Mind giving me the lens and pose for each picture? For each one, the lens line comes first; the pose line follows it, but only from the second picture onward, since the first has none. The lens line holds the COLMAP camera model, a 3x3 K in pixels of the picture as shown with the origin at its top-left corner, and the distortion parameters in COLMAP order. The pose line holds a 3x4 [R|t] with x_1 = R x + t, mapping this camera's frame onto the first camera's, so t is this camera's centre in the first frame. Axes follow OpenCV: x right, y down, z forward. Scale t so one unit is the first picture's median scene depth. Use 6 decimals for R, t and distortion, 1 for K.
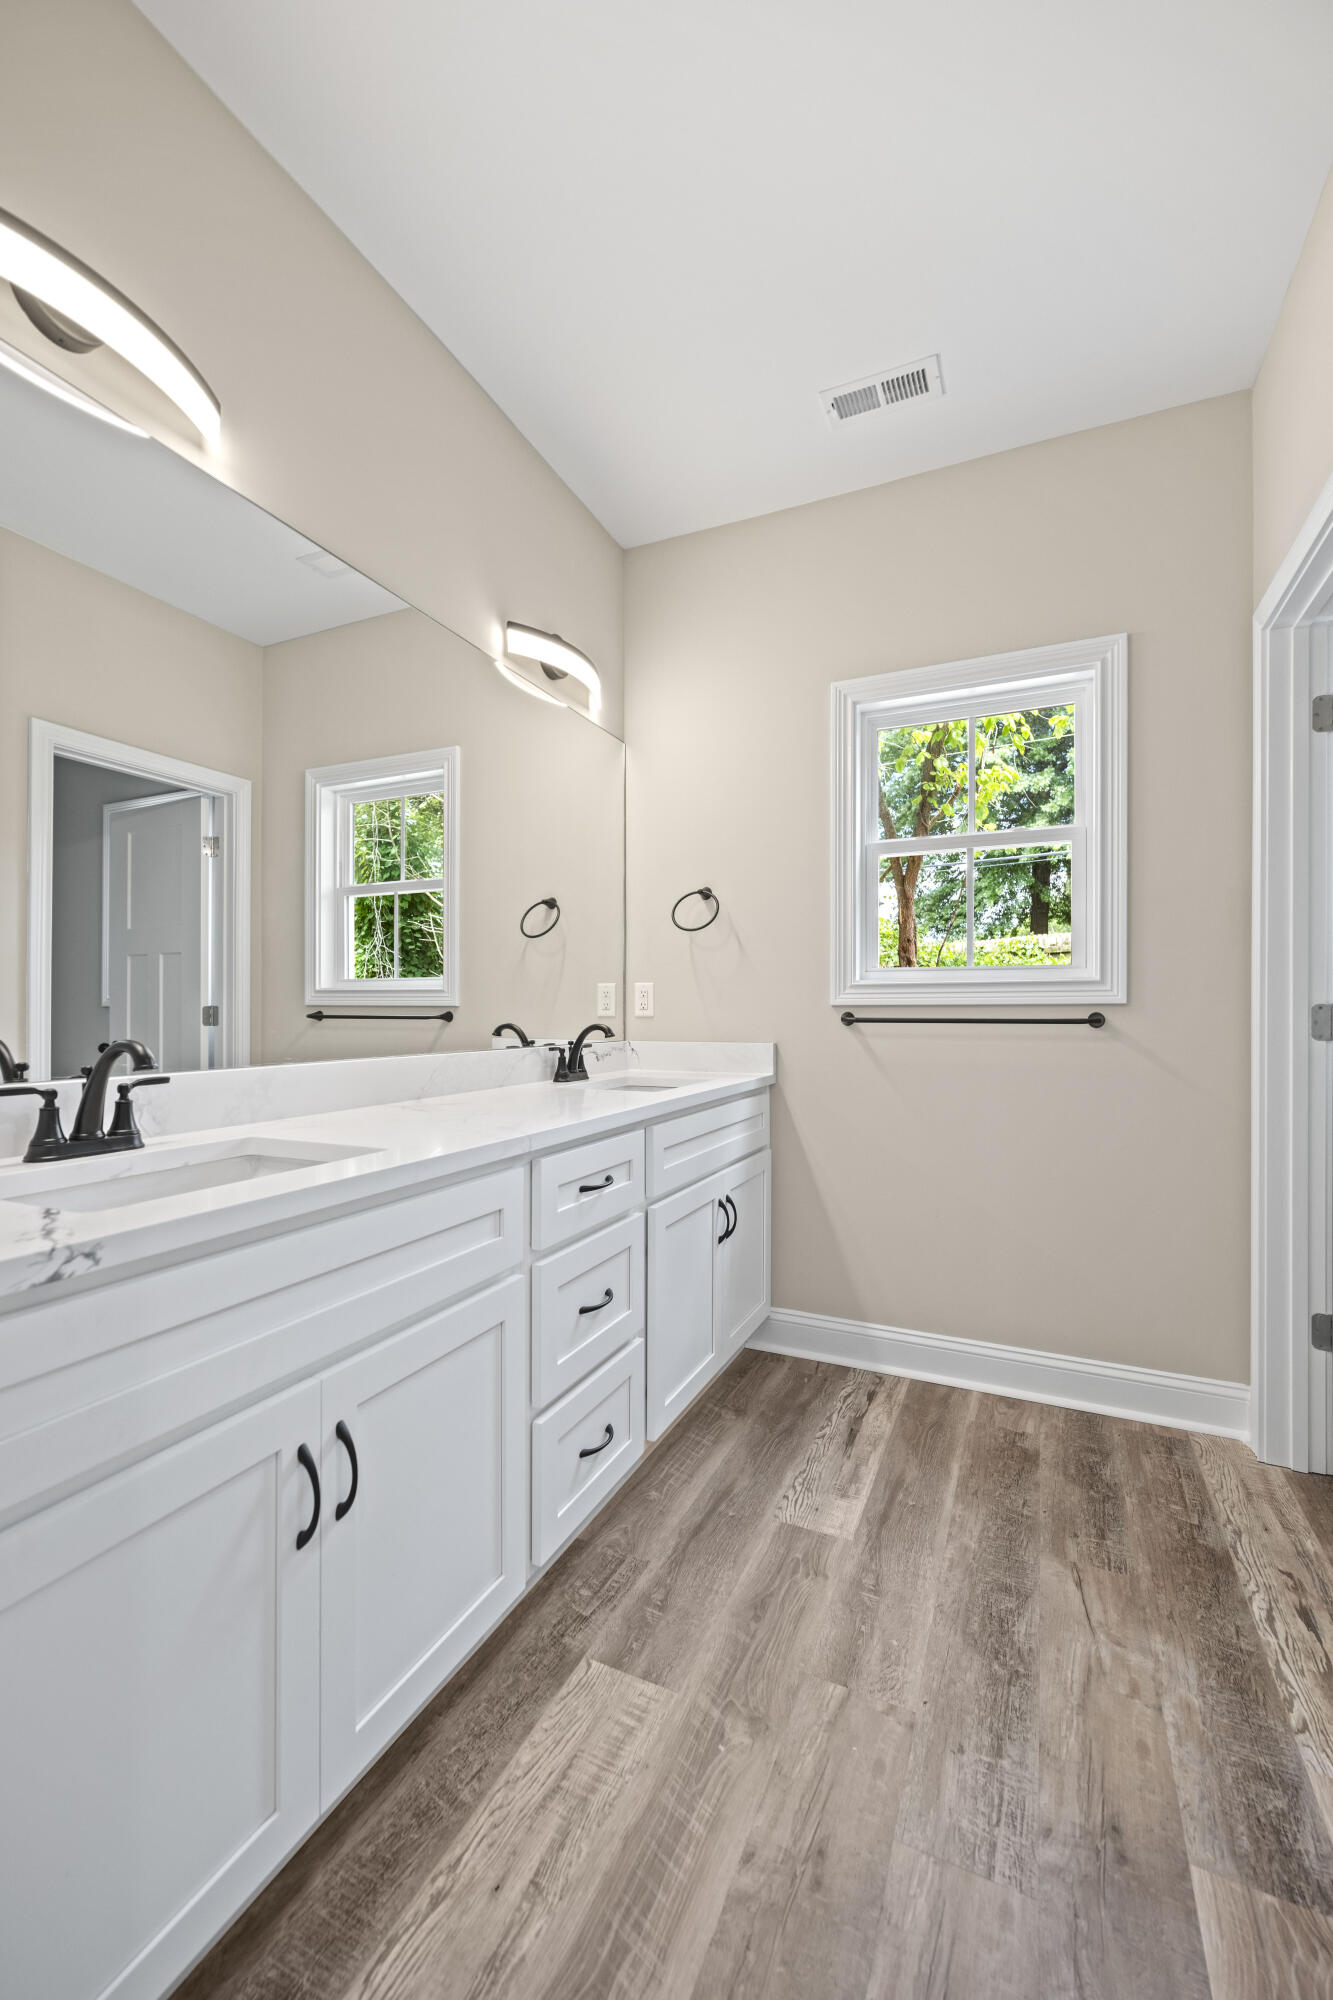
lens RADIAL K [[827.4, 0, 660.0], [0, 827.4, 999.9], [0, 0, 1]] dist [0.000033, 0.000071]
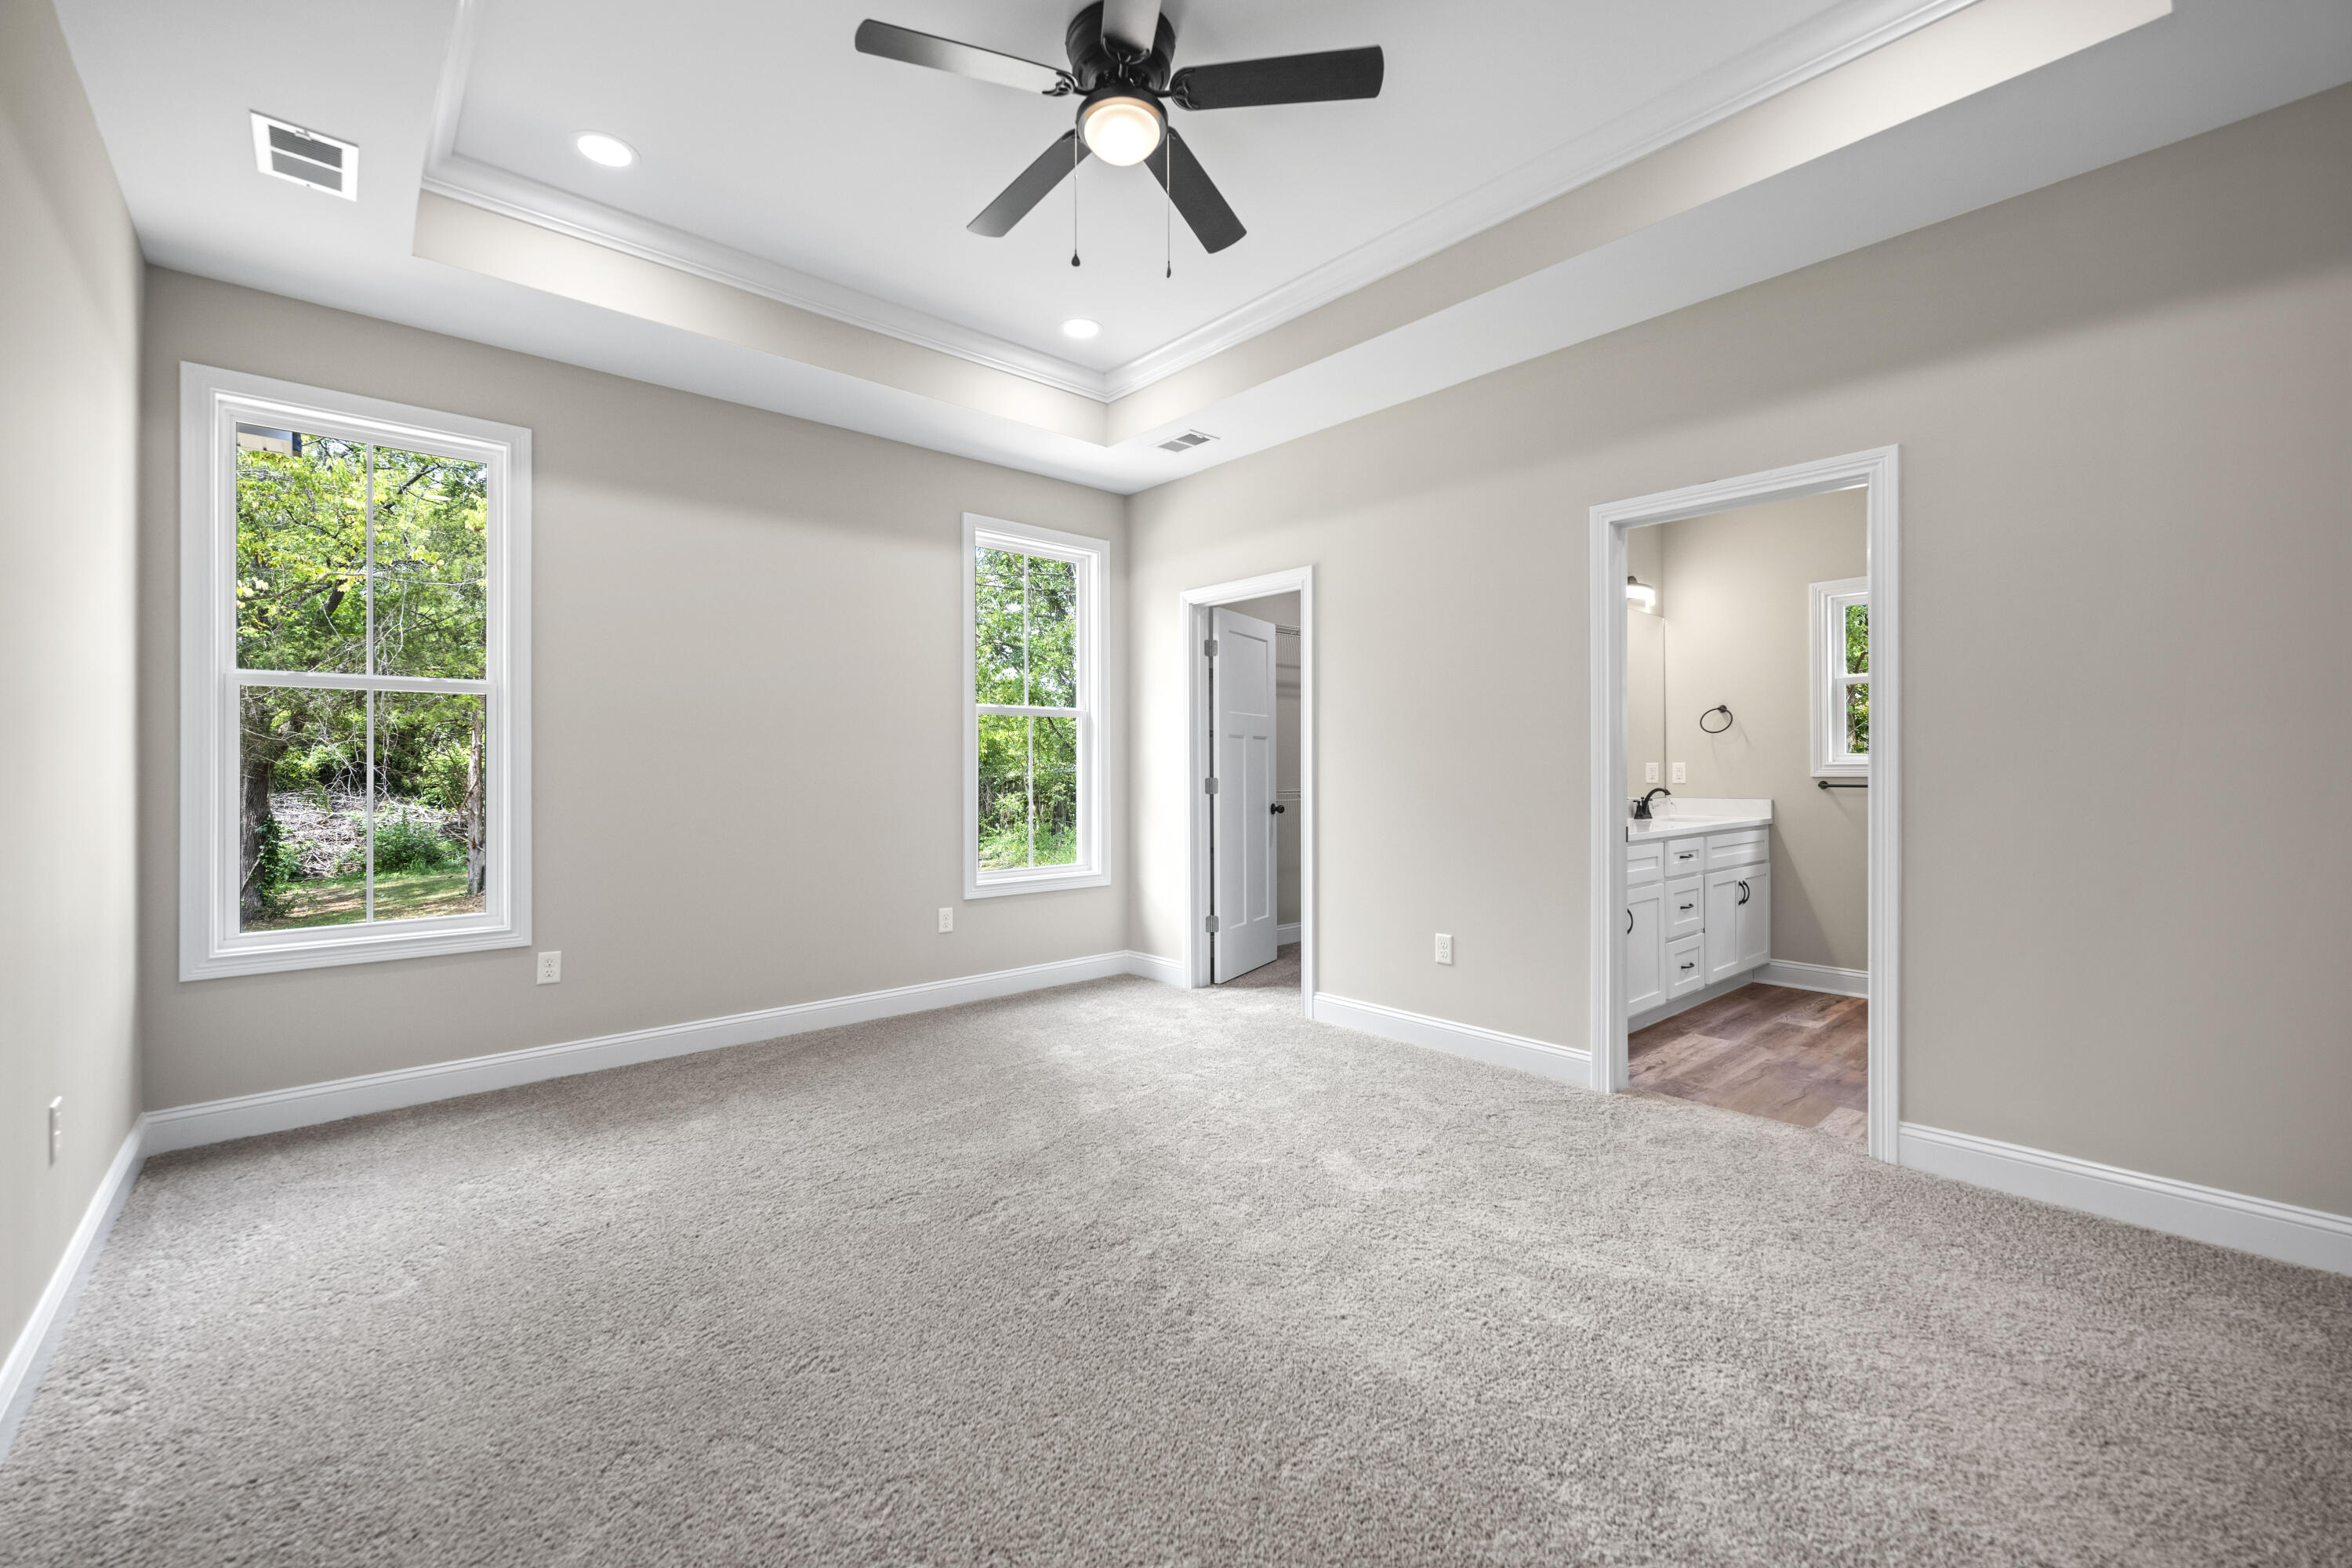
lens RADIAL K [[973.0, 0, 1164.4], [0, 973.0, 772.4], [0, 0, 1]] dist [0.000033, 0.000071]
pose [[0.918041, -0.005364, -0.396450, -0.385360], [0.007083, 0.999971, 0.002873, -0.031172], [0.396423, -0.005446, 0.918052, -2.381976]]
